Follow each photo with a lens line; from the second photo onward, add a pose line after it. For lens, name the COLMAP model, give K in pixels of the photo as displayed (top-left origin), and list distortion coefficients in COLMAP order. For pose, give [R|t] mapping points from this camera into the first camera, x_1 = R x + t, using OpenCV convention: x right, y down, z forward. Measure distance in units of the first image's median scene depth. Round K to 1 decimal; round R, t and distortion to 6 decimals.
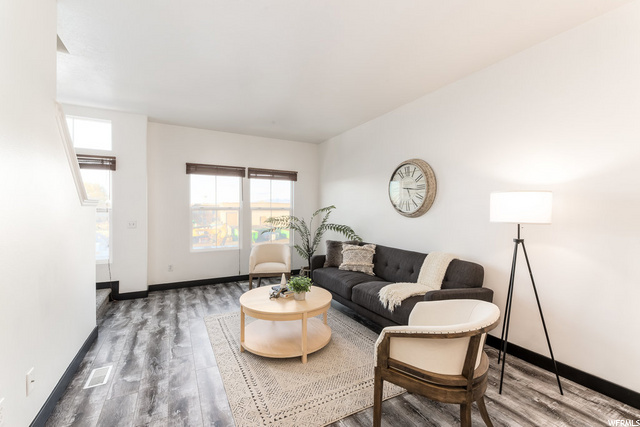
lens RADIAL K [[275.5, 0, 320.0], [0, 275.5, 213.5], [0, 0, 1]] dist [0.001741, 0.000007]
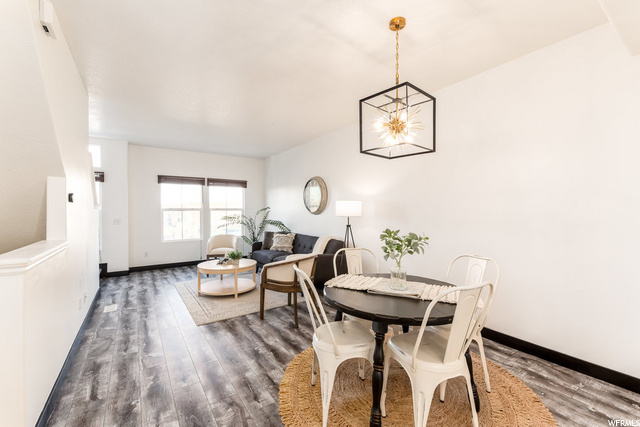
lens RADIAL K [[270.0, 0, 320.0], [0, 270.0, 213.5], [0, 0, 1]] dist [0.002887, -0.000393]
pose [[0.993851, -0.007988, 0.110440, 0.166359], [0.007813, 0.999967, 0.002014, 0.005106], [-0.110452, -0.001138, 0.993881, -0.435649]]
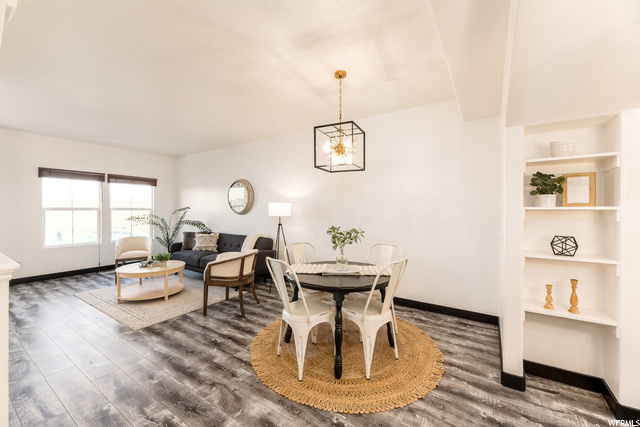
lens RADIAL K [[255.6, 0, 318.9], [0, 255.6, 211.0], [0, 0, 1]] dist [-0.000957, -0.000176]
pose [[0.879770, -0.004415, 0.475378, 0.014347], [0.006463, 0.999976, -0.002673, -0.000154], [-0.475355, 0.005424, 0.879777, -0.488722]]
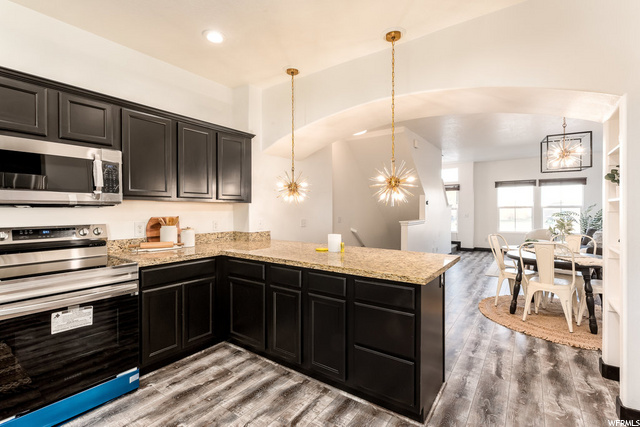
lens RADIAL K [[290.3, 0, 317.6], [0, 290.3, 212.1], [0, 0, 1]] dist [0.001472, 0.000243]
pose [[0.434366, -0.000862, -0.900736, 0.817038], [-0.001805, 0.999997, -0.001828, 0.020004], [0.900735, 0.002420, 0.434363, -0.977355]]
